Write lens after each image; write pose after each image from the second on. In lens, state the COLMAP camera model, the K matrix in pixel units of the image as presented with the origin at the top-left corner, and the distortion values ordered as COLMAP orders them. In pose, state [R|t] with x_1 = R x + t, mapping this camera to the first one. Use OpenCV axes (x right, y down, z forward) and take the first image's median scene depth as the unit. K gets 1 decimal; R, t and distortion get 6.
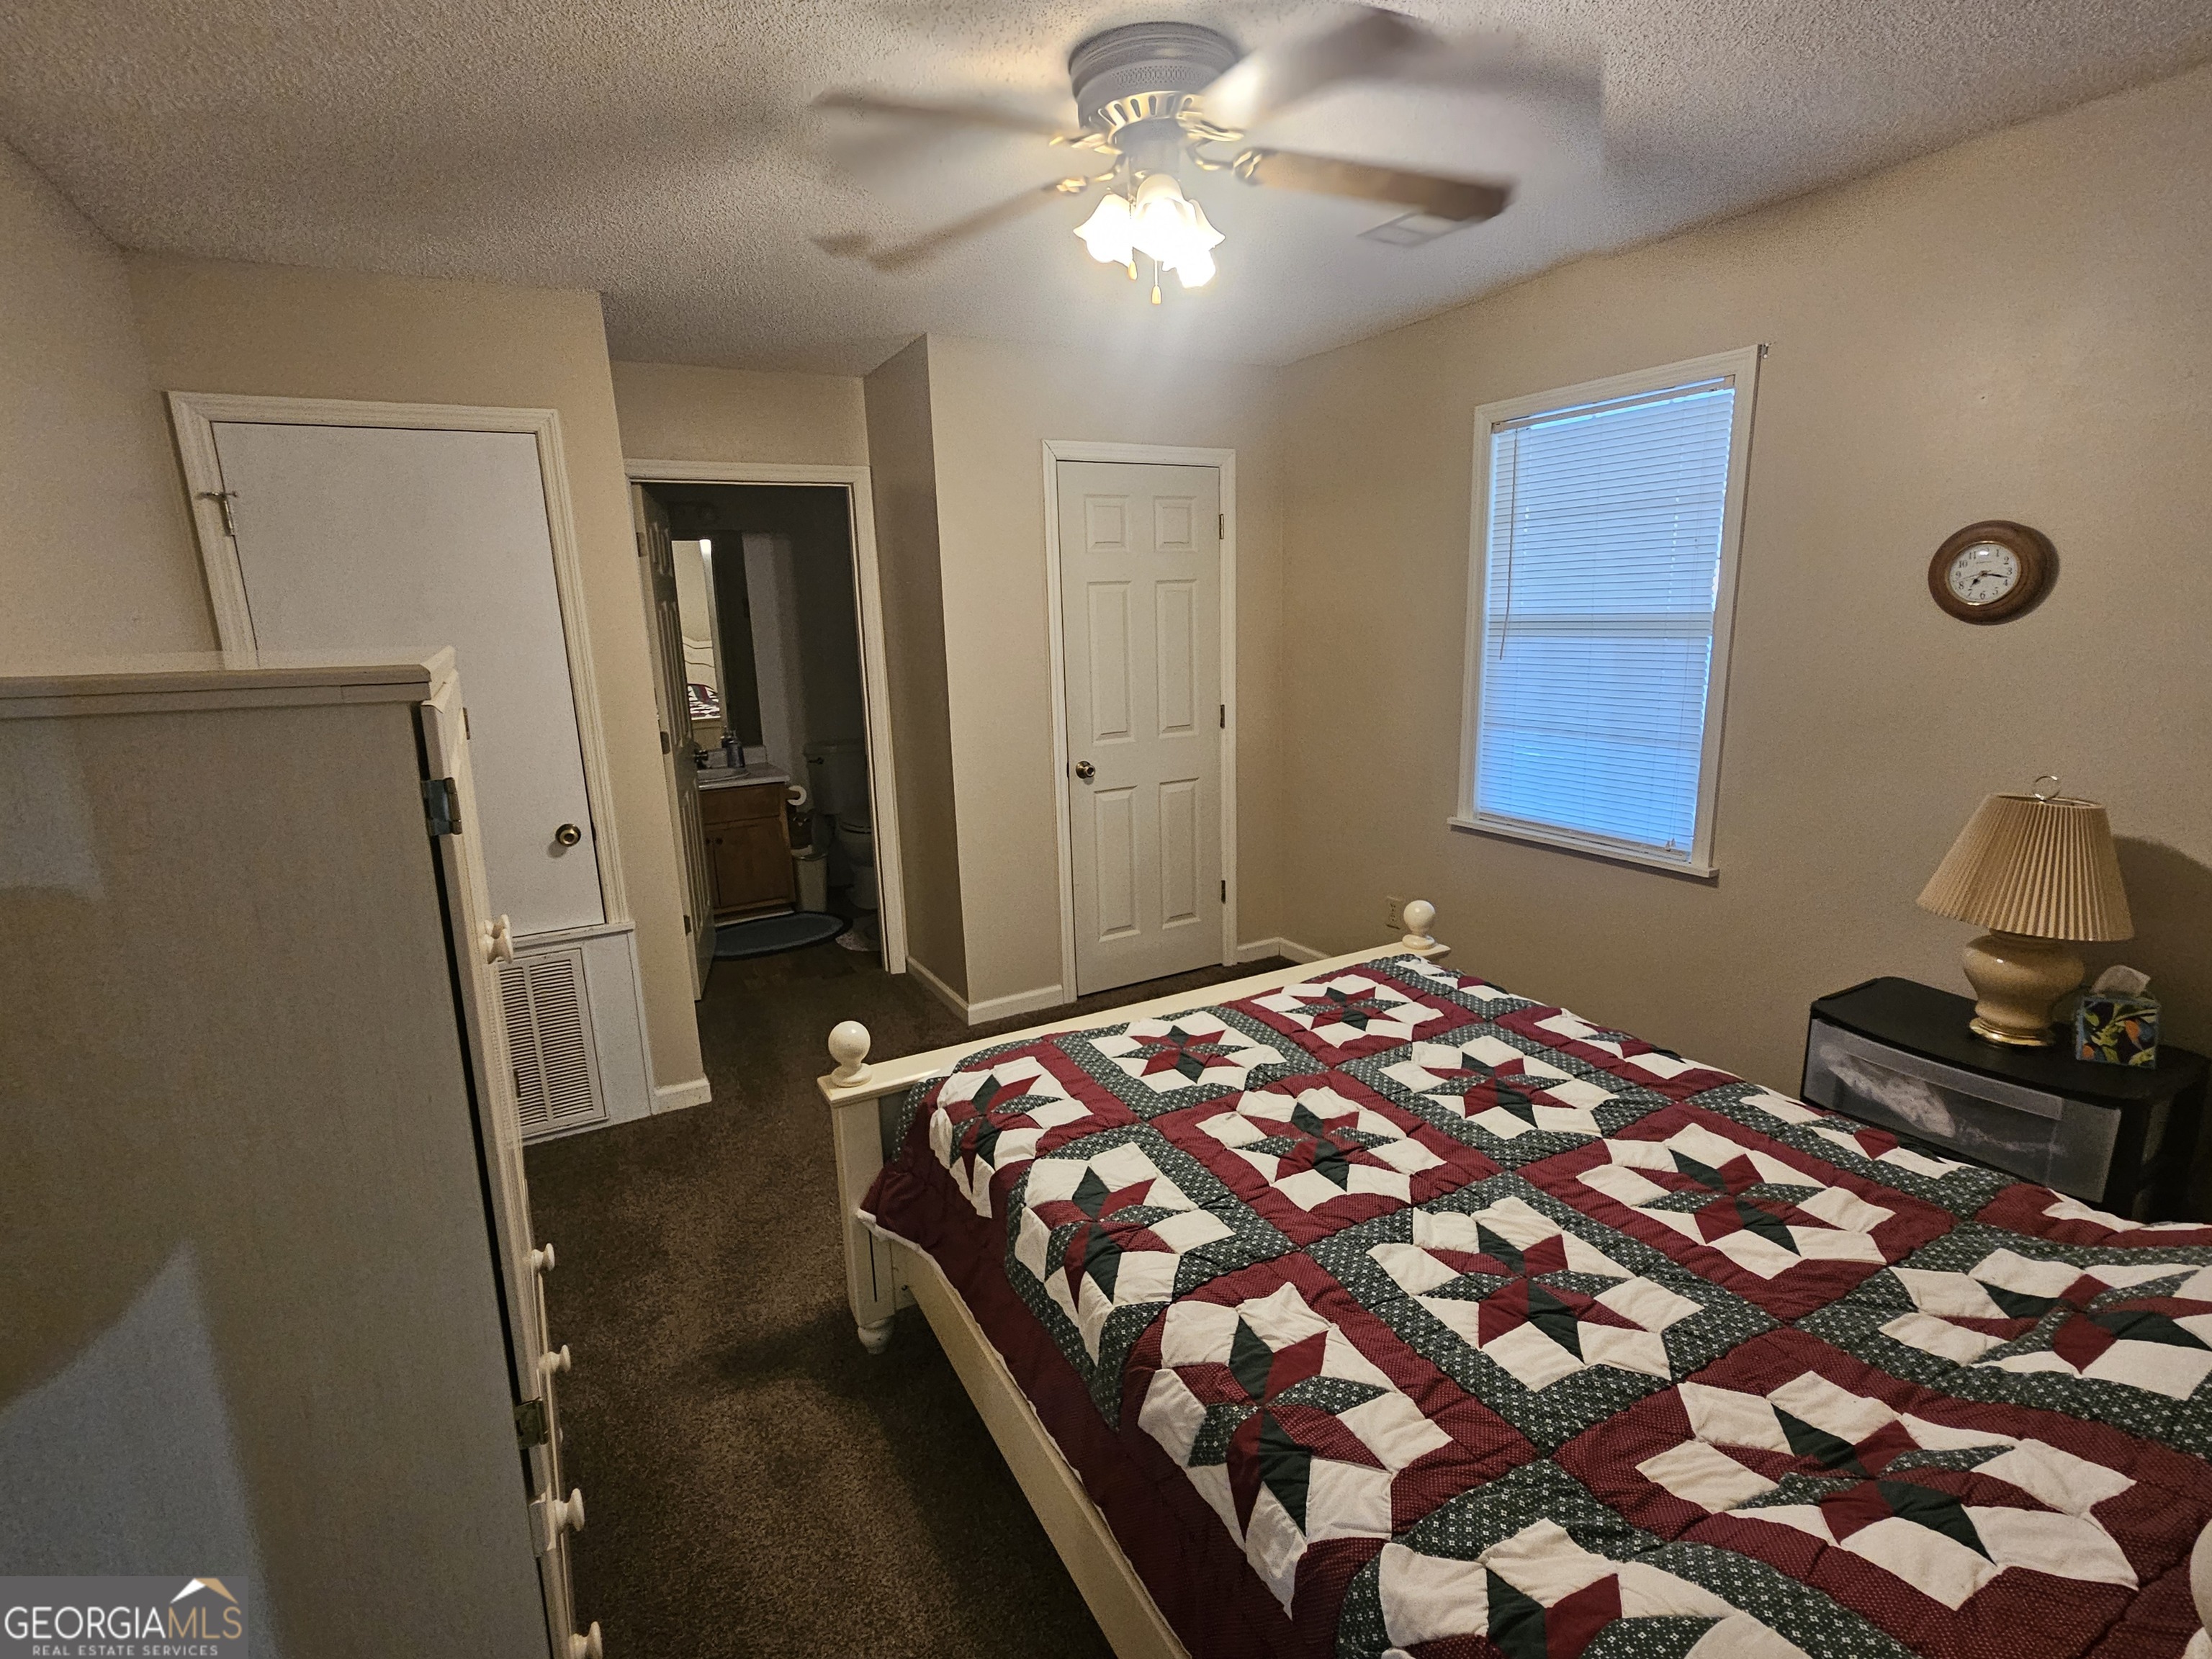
lens RADIAL K [[1044.8, 0, 1106.0], [0, 1044.8, 829.5], [0, 0, 1]] dist [0.000363, -0.000273]
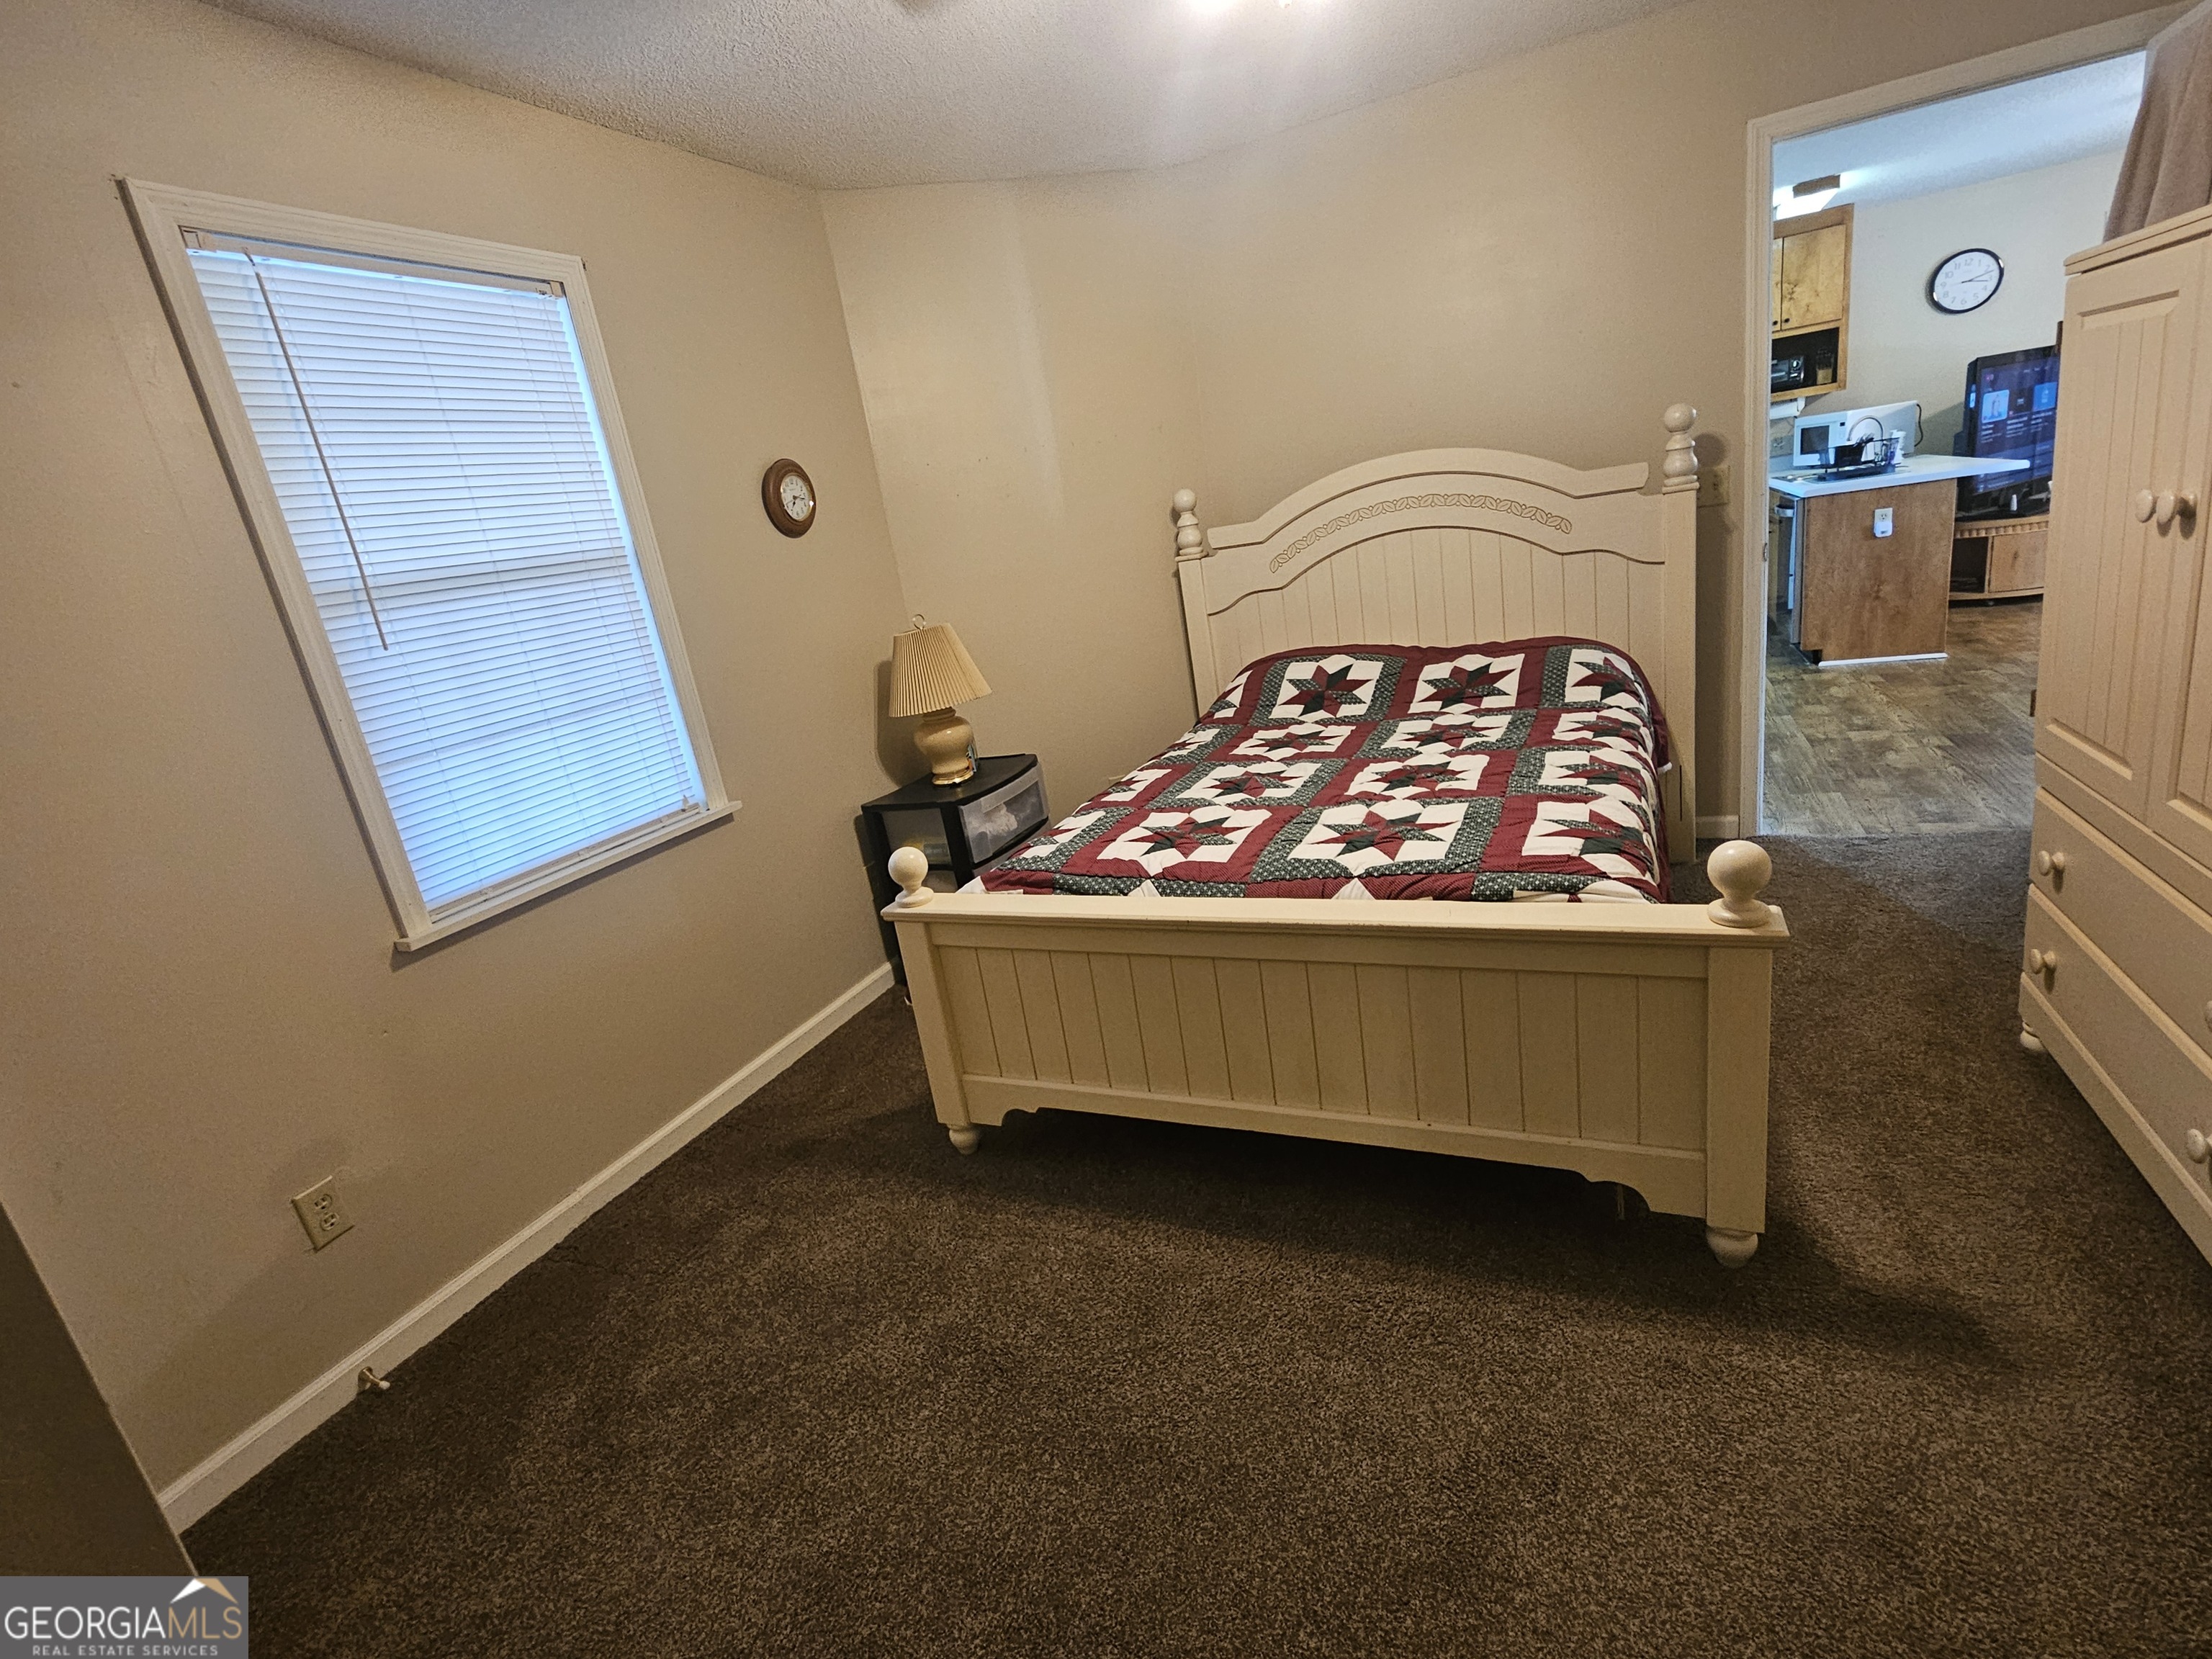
lens RADIAL K [[1044.8, 0, 1106.0], [0, 1044.8, 829.5], [0, 0, 1]] dist [0.000363, -0.000273]
pose [[-0.577111, -0.116662, 0.808290, -0.418394], [0.339222, 0.866077, 0.367204, -0.178964], [-0.742880, 0.486107, -0.460248, 1.185124]]
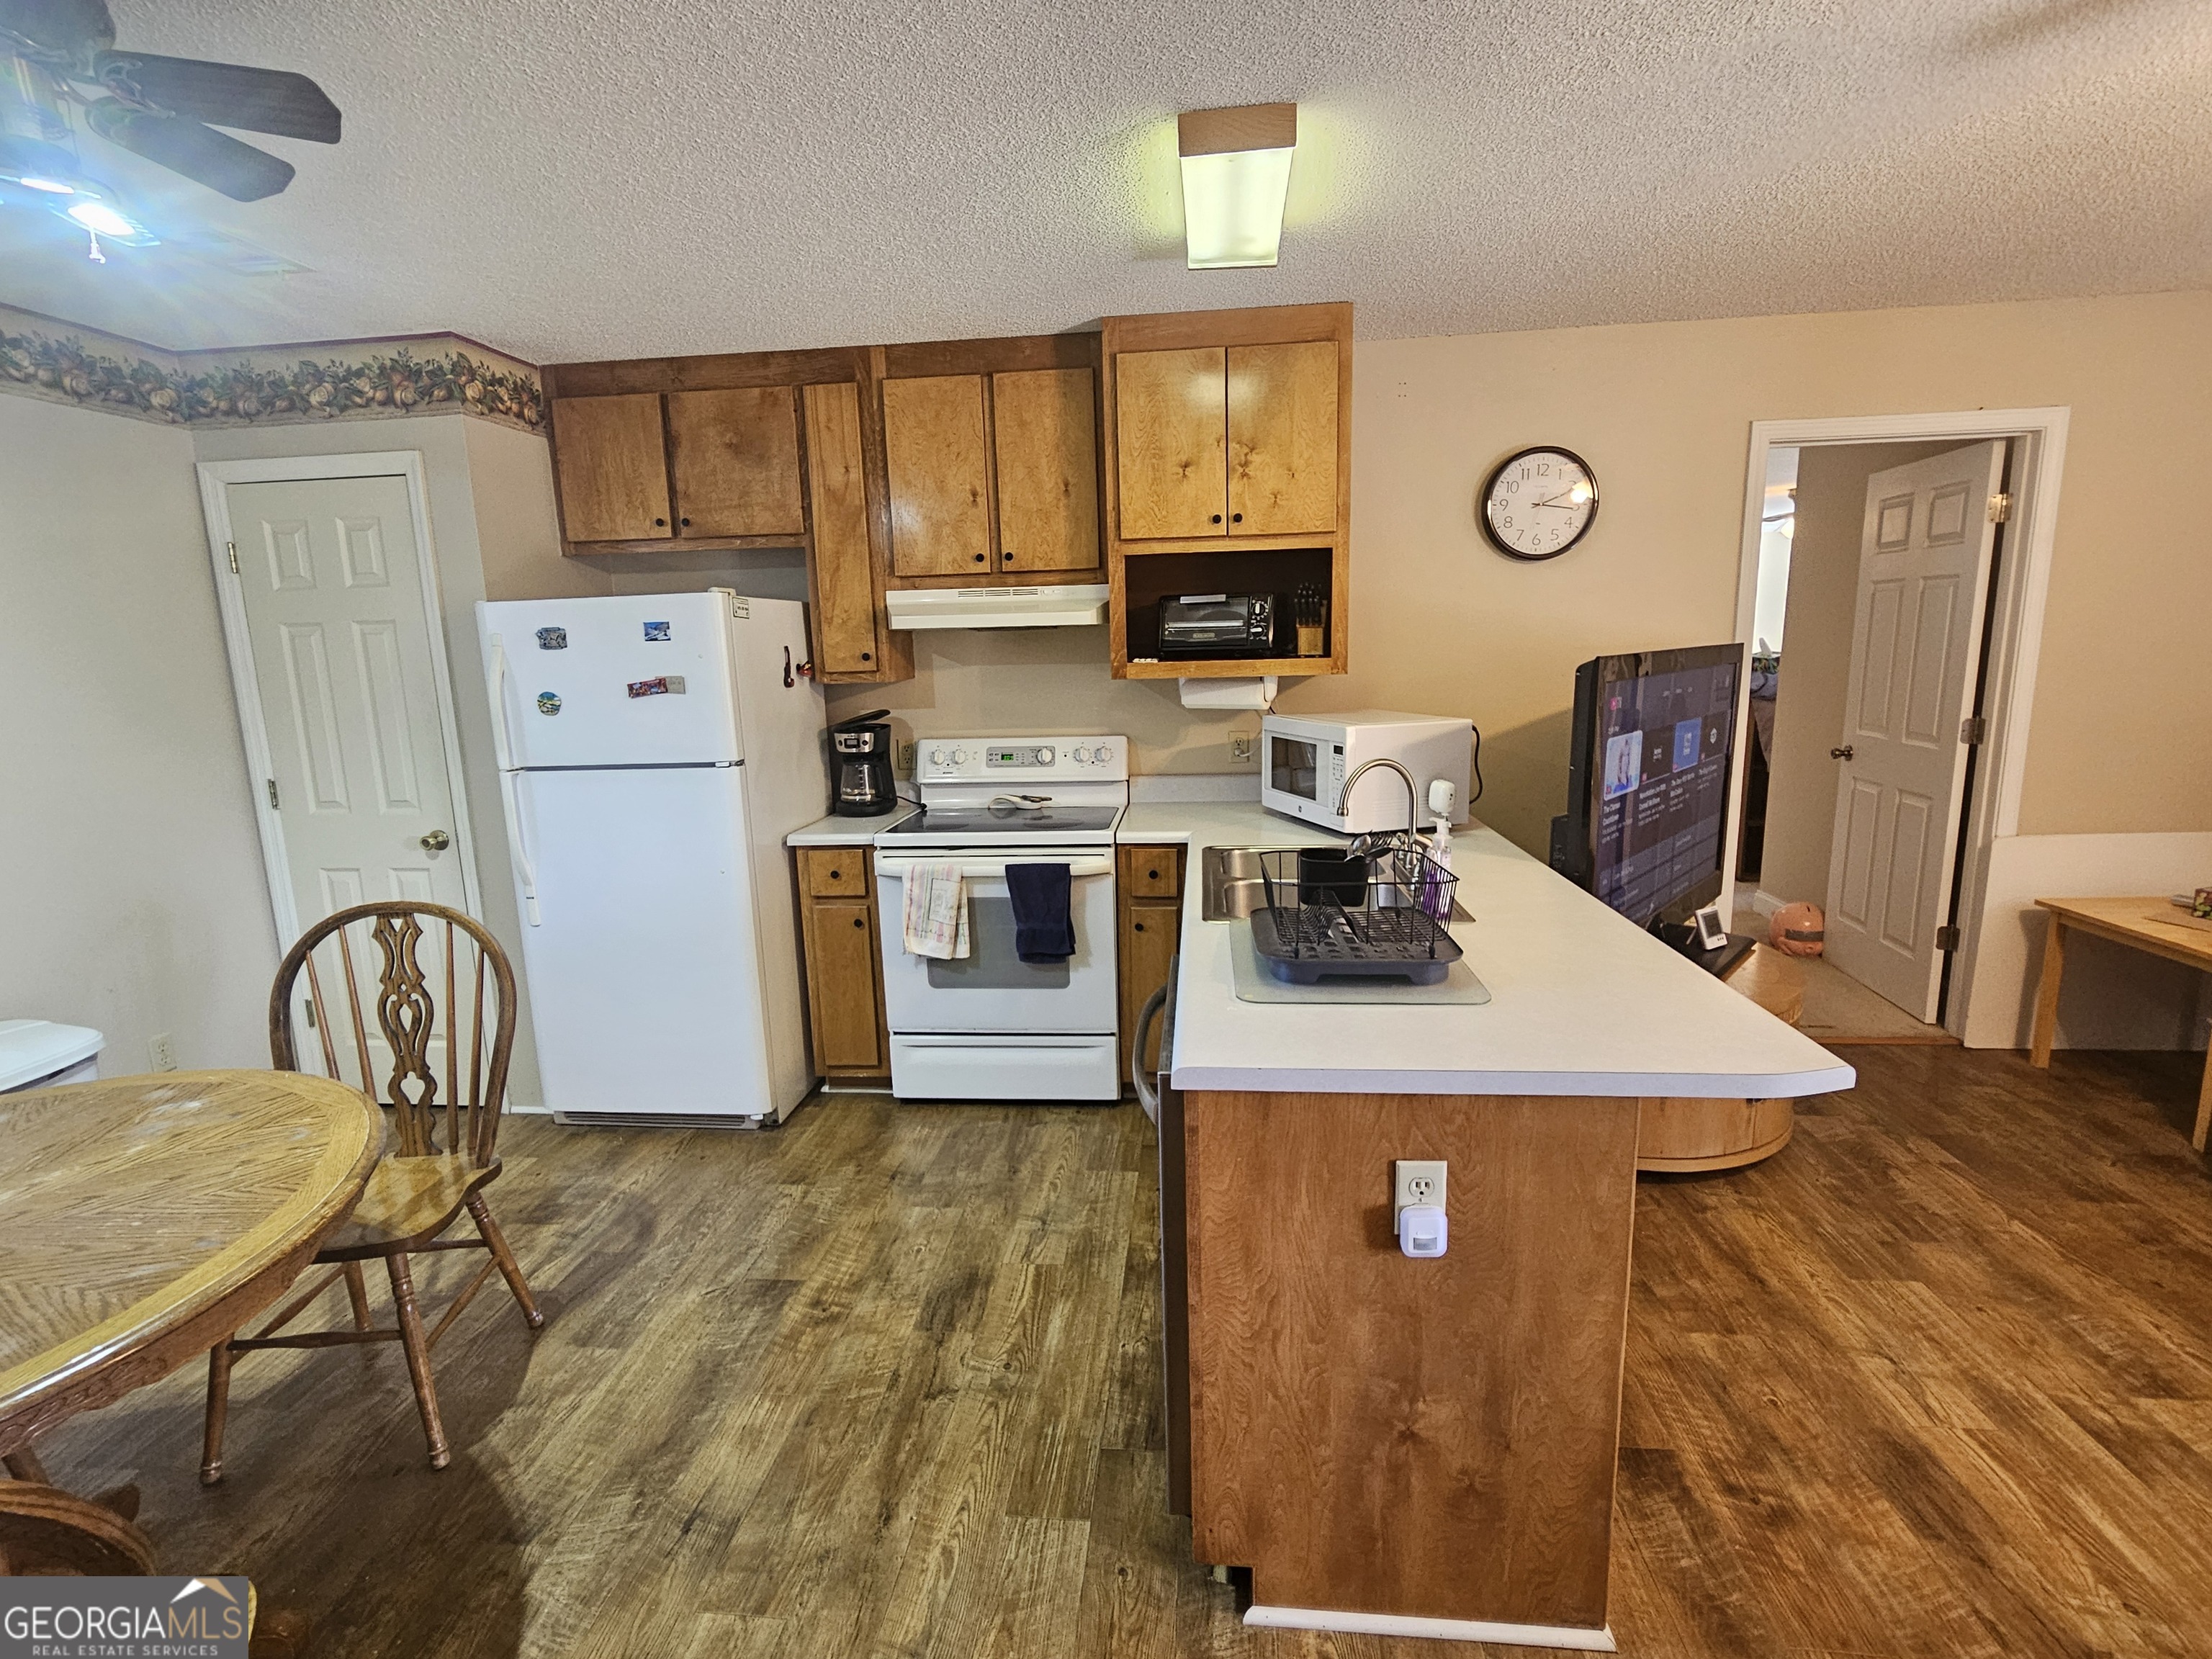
lens RADIAL K [[1044.8, 0, 1106.0], [0, 1044.8, 829.5], [0, 0, 1]] dist [0.000363, -0.000273]
pose [[-0.816746, -0.050893, 0.574749, -0.167315], [0.173002, 0.928674, 0.328077, -0.051134], [-0.550452, 0.367389, -0.749686, 0.465635]]
